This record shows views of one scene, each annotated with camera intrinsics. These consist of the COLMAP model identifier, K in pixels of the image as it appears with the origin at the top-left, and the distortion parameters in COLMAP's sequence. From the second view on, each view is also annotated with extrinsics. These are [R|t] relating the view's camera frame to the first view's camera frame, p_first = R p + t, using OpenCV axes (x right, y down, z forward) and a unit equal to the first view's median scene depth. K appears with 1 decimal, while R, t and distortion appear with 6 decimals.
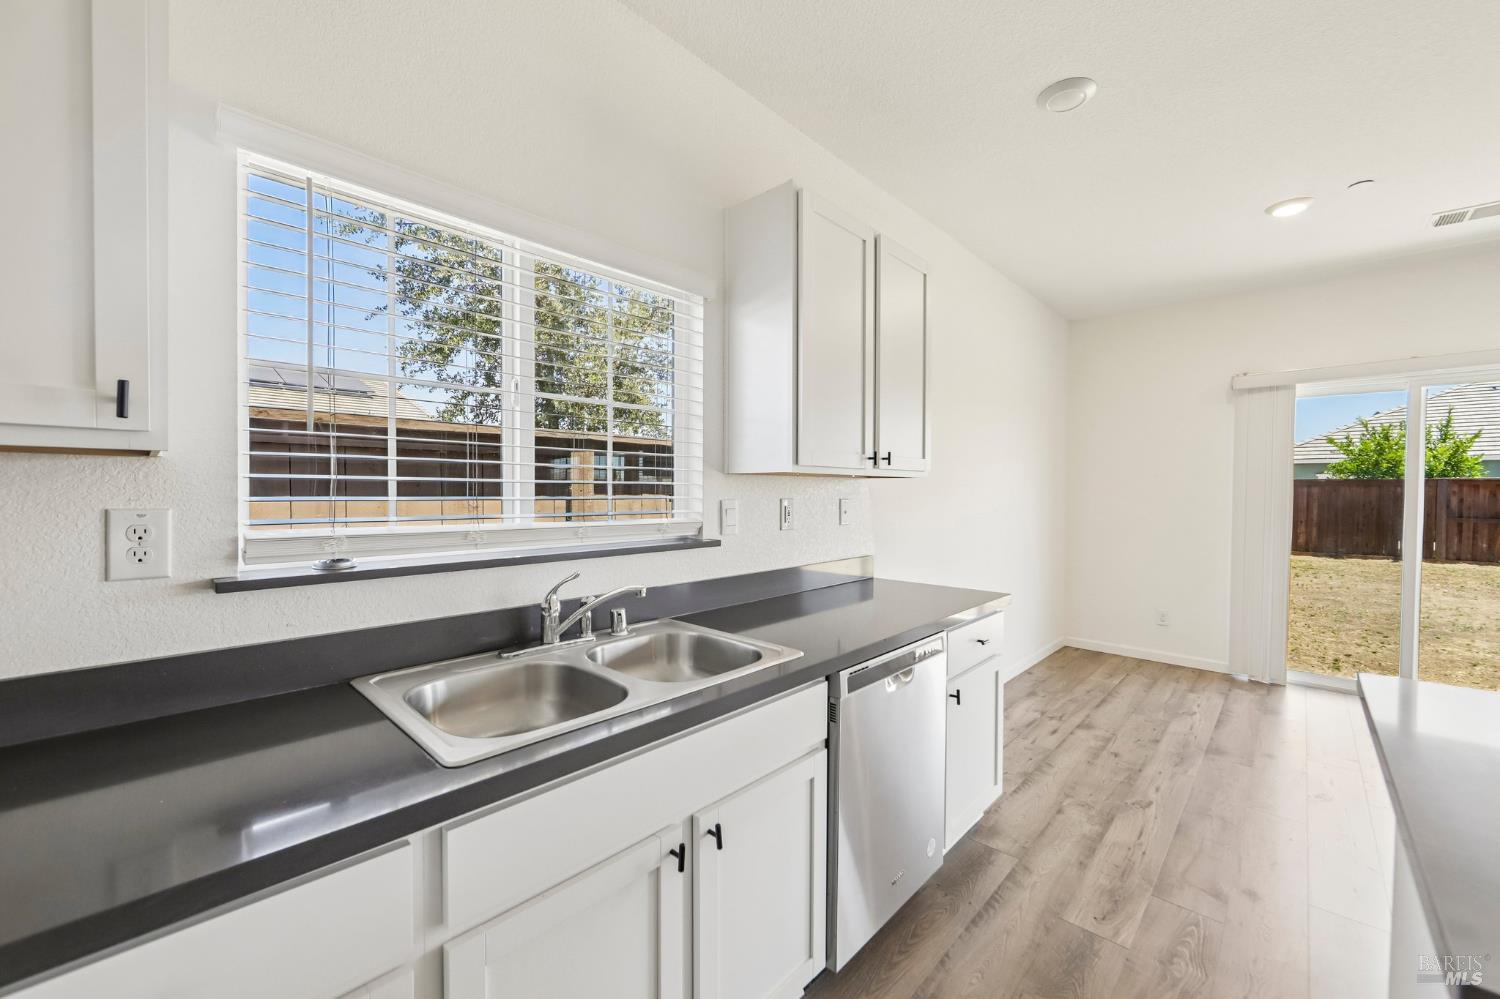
lens RADIAL K [[591.6, 0, 759.6], [0, 591.6, 500.7], [0, 0, 1]] dist [-0.008027, 0.000499]
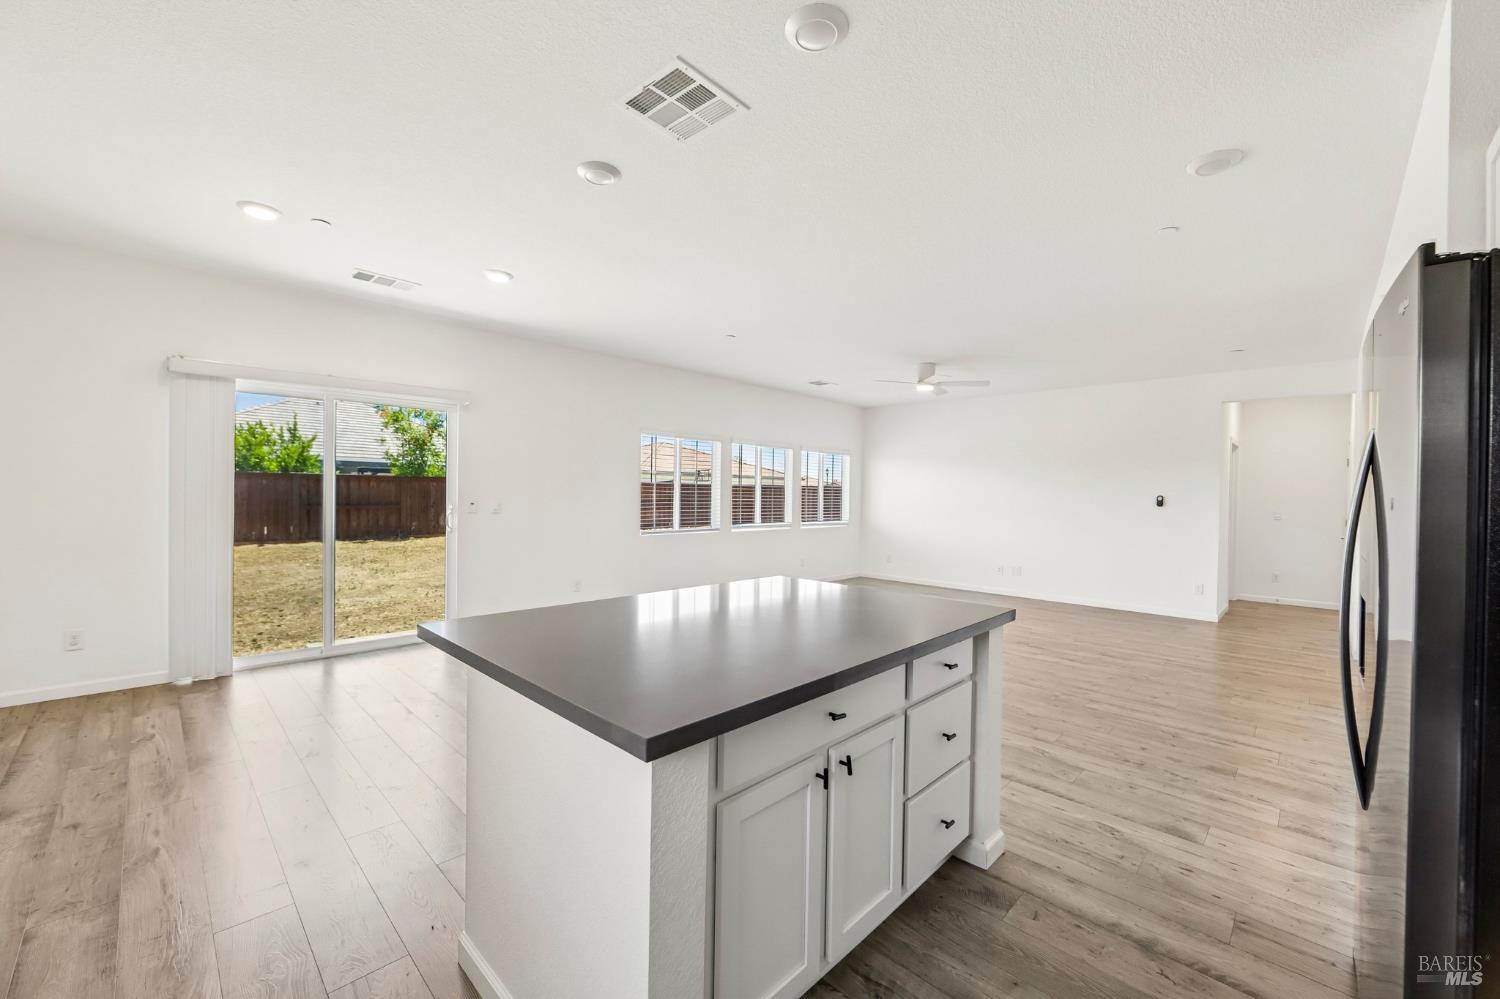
lens RADIAL K [[591.6, 0, 759.6], [0, 591.6, 500.7], [0, 0, 1]] dist [-0.008027, 0.000499]
pose [[0.012685, -0.017801, 0.999761, -0.110551], [0.001462, 0.999841, 0.017784, -0.002727], [-0.999918, 0.001236, 0.012709, 0.083114]]
